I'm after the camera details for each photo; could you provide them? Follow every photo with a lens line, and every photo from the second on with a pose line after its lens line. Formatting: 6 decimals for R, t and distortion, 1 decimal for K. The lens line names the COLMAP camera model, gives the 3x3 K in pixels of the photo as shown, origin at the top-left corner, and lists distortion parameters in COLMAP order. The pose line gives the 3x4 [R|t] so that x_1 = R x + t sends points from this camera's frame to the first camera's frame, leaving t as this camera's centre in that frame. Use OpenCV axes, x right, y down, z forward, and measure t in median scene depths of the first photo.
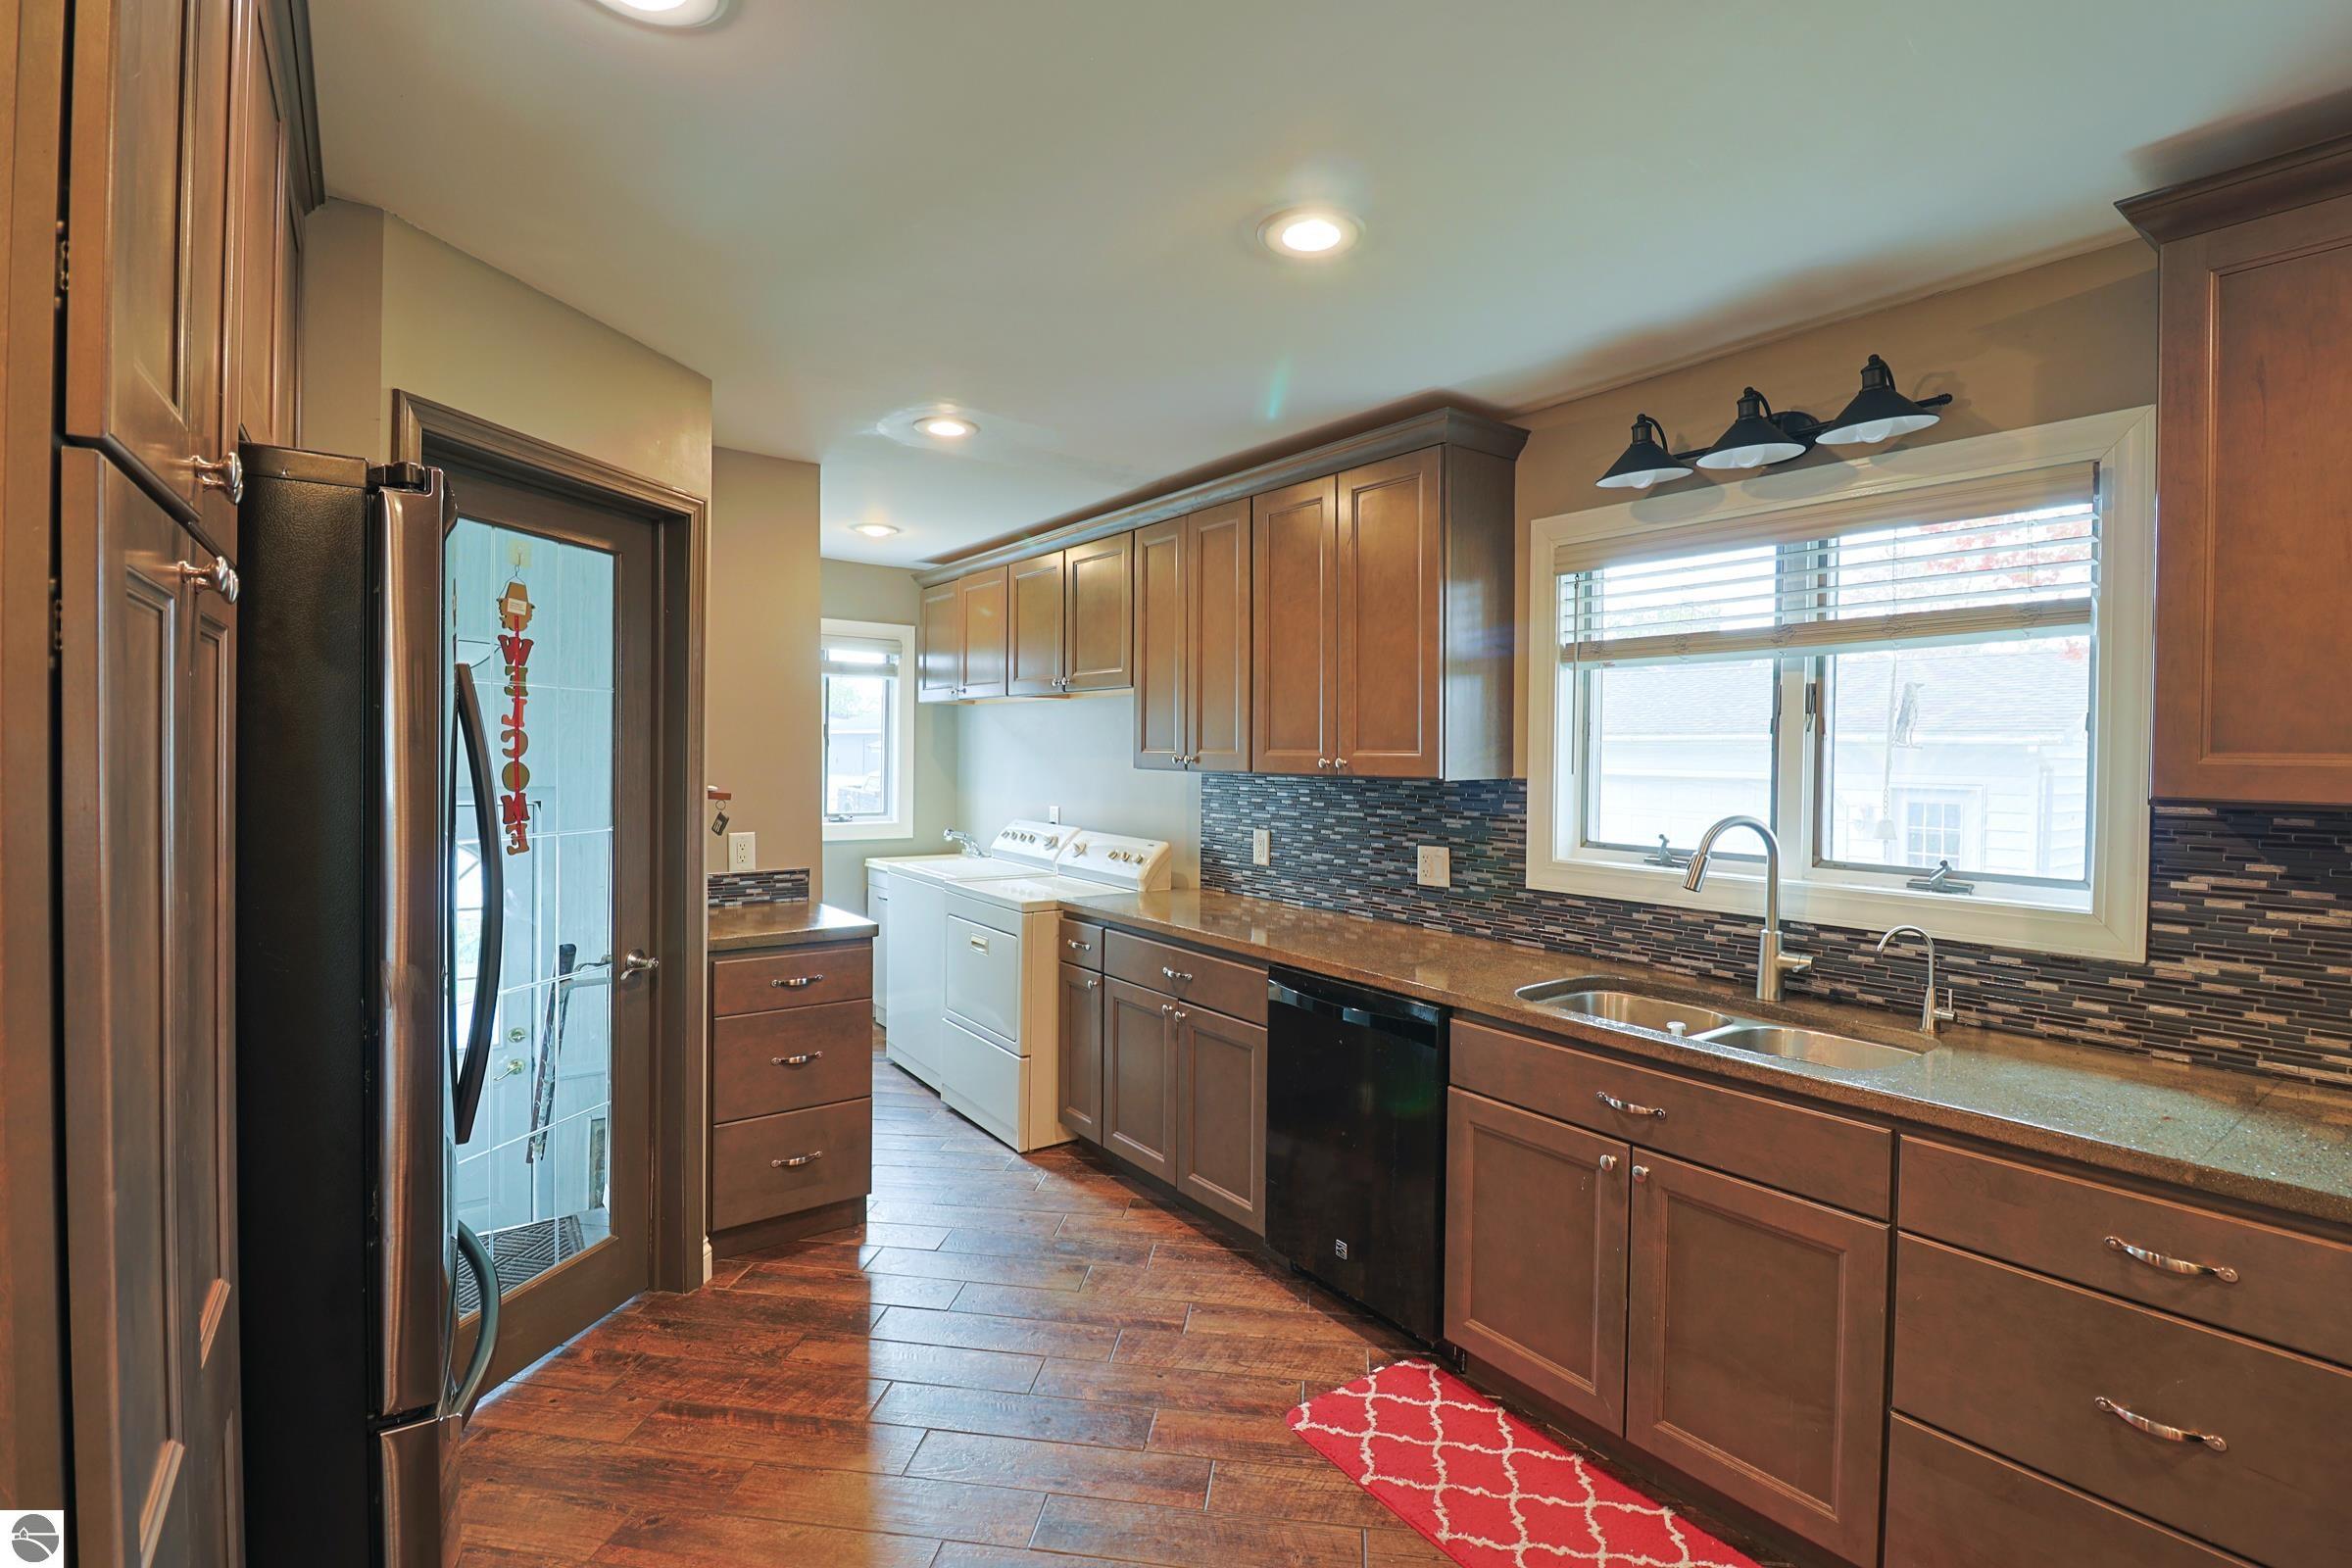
lens RADIAL K [[1100.6, 0, 1186.9], [0, 1100.6, 767.5], [0, 0, 1]] dist [-0.003796, -0.004086]
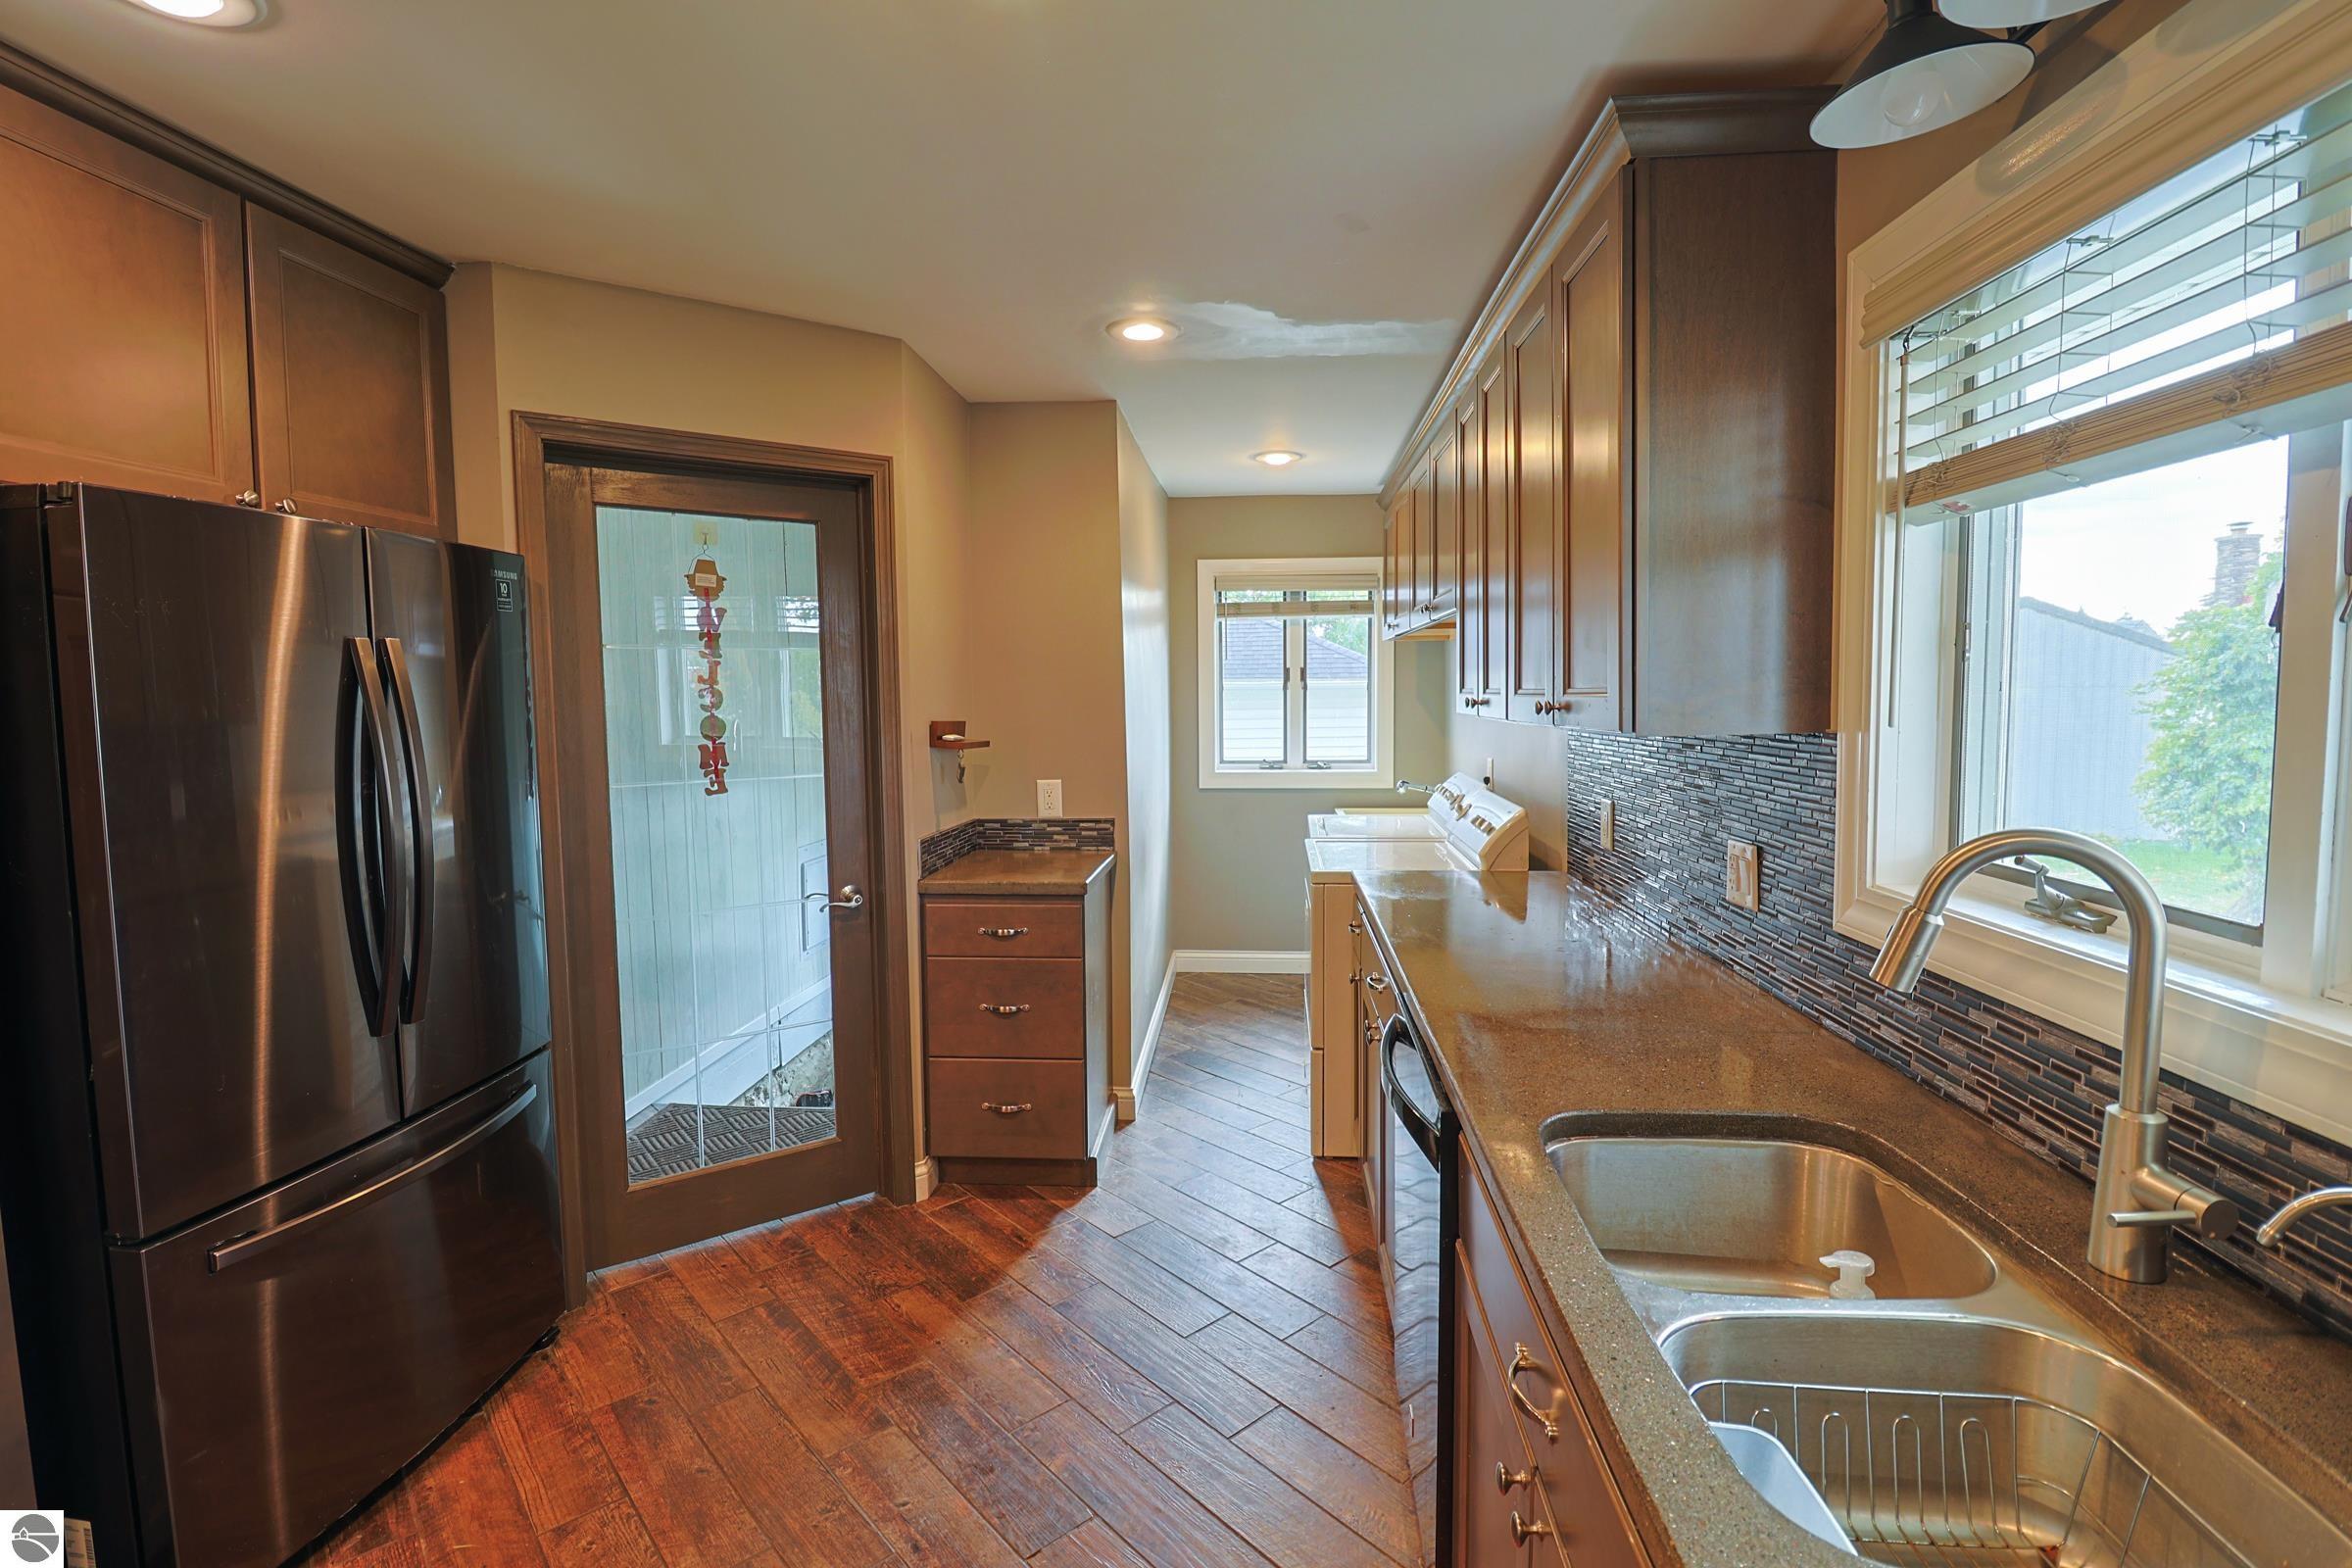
lens RADIAL K [[1100.6, 0, 1173.0], [0, 1100.6, 768.6], [0, 0, 1]] dist [-0.003796, -0.004086]
pose [[0.752413, 0.027816, -0.658104, 0.461256], [0.009377, 0.998554, 0.052926, -0.005309], [0.658625, -0.045993, 0.751065, 0.398819]]
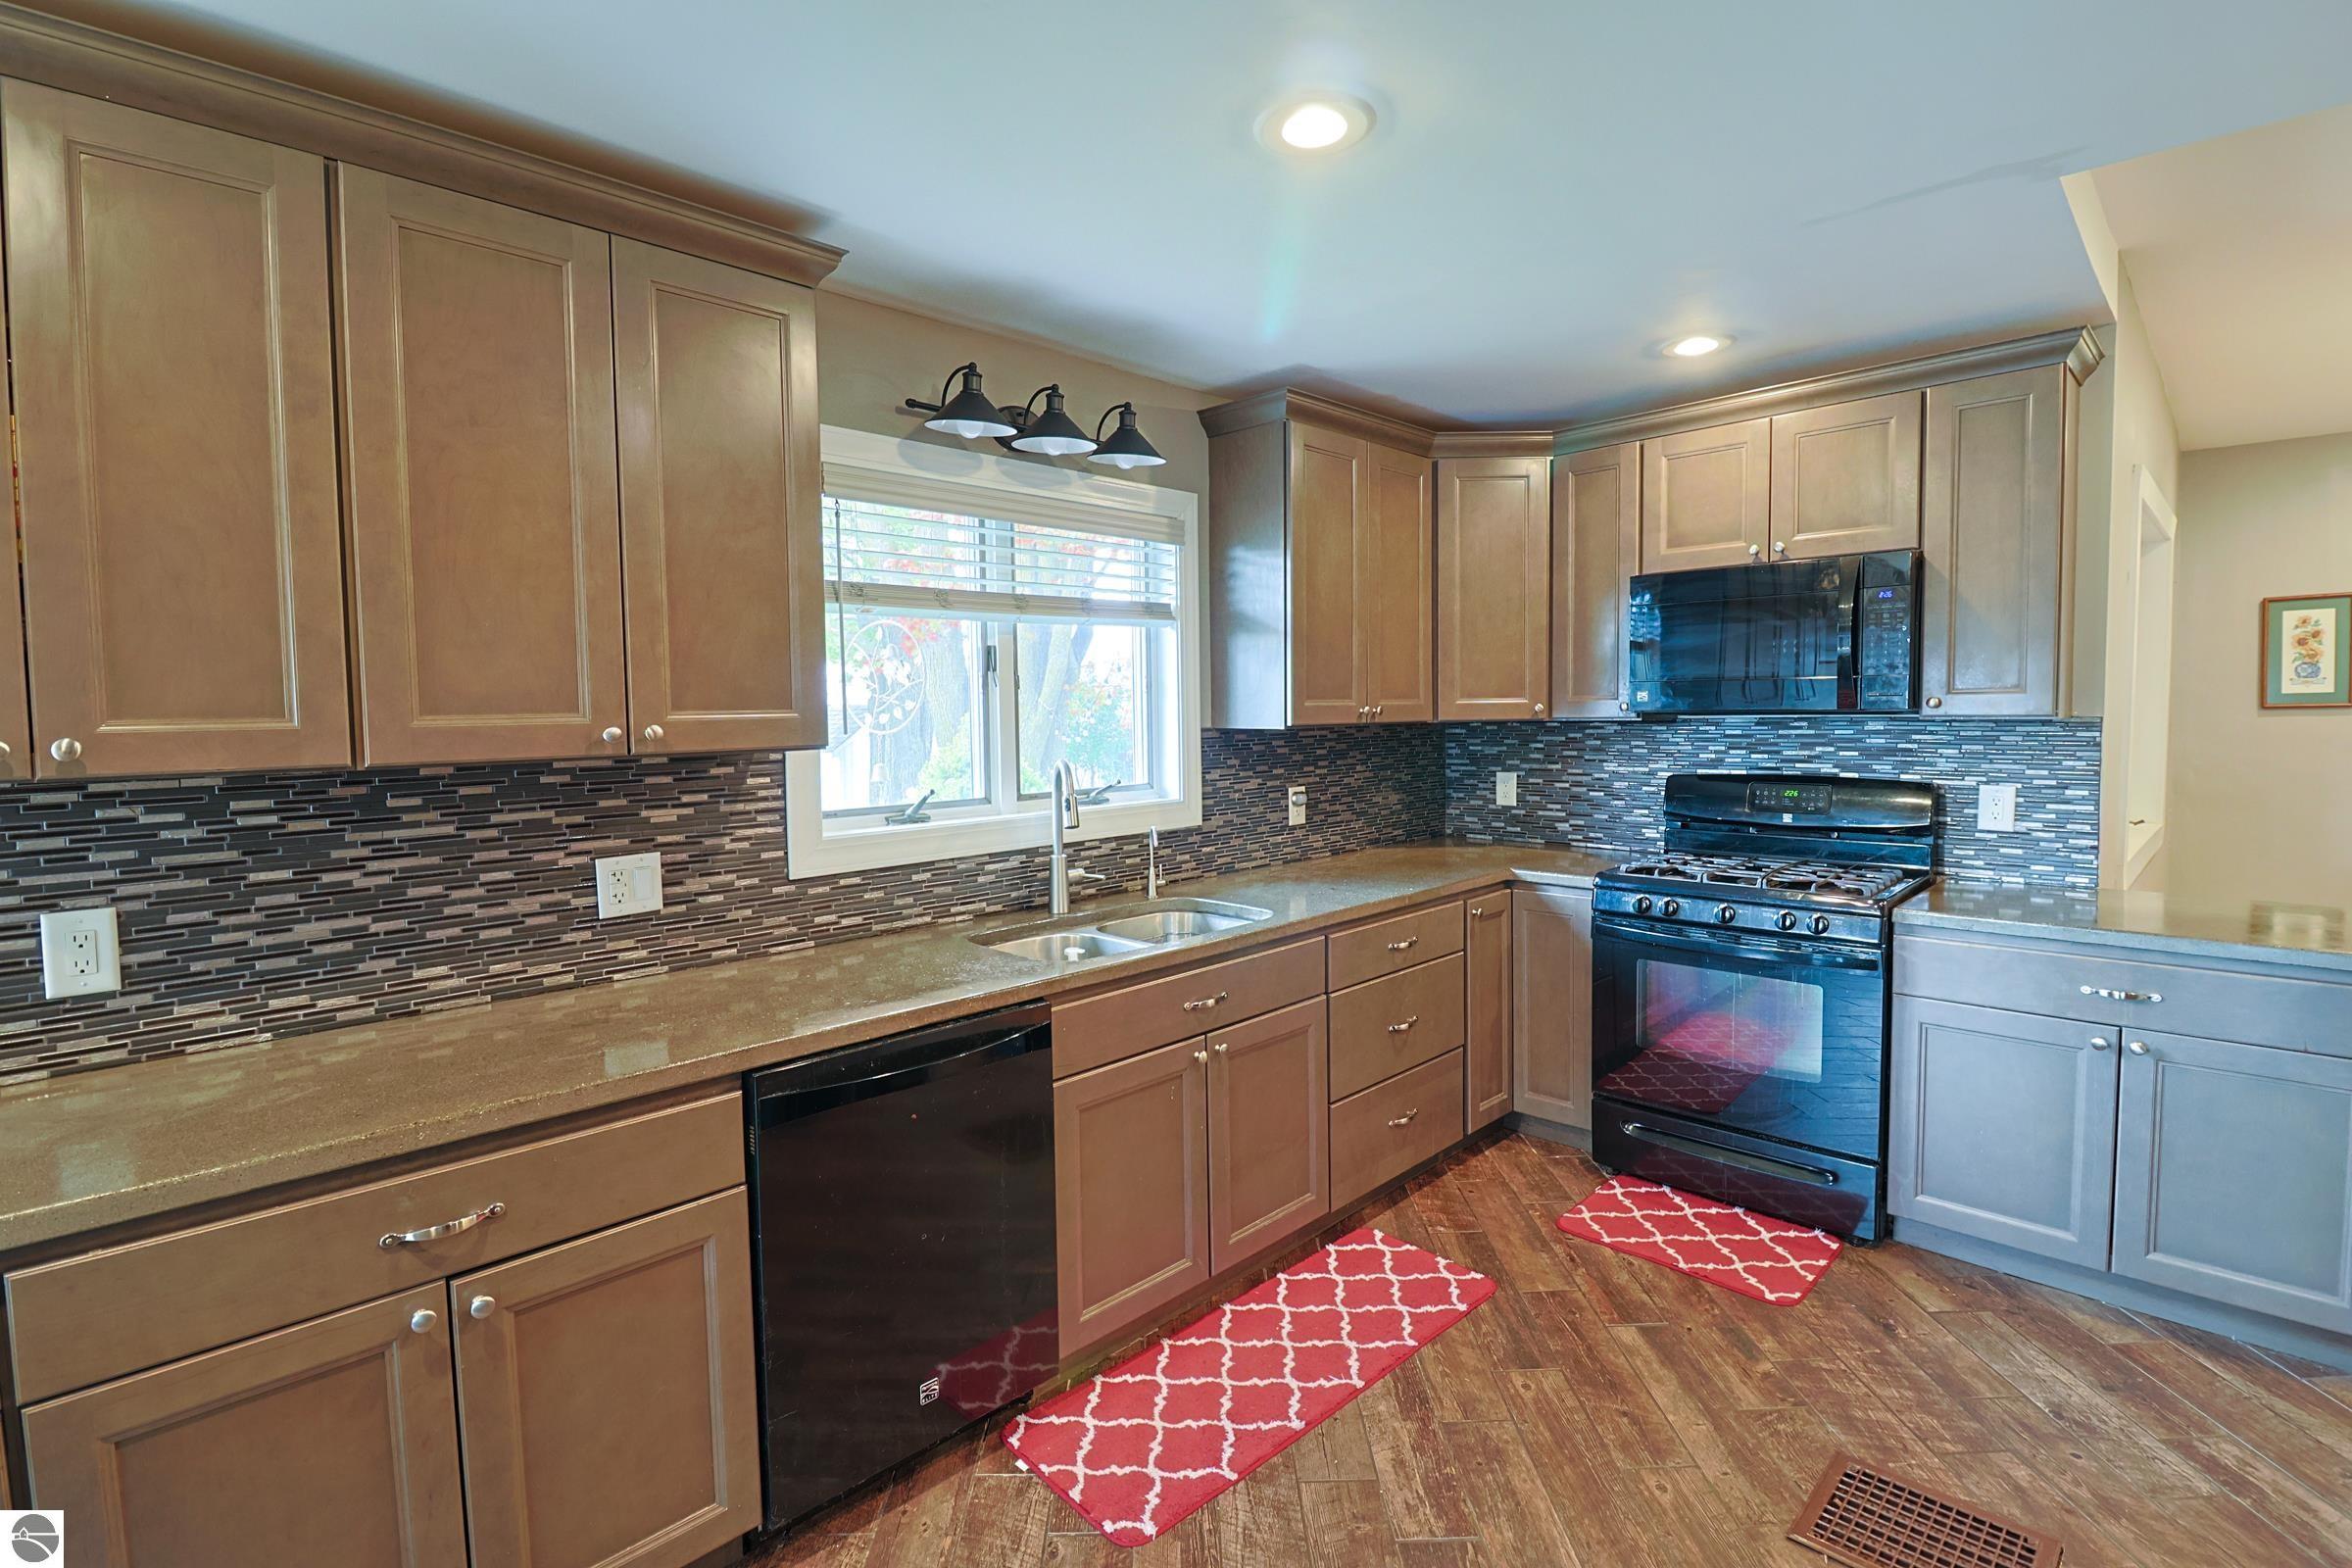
lens RADIAL K [[1100.6, 0, 1173.6], [0, 1100.6, 773.7], [0, 0, 1]] dist [-0.003796, -0.004086]
pose [[-0.152741, -0.066833, 0.986004, -0.571044], [0.030477, 0.996918, 0.072294, -0.018365], [-0.987796, 0.041093, -0.150233, 0.921968]]
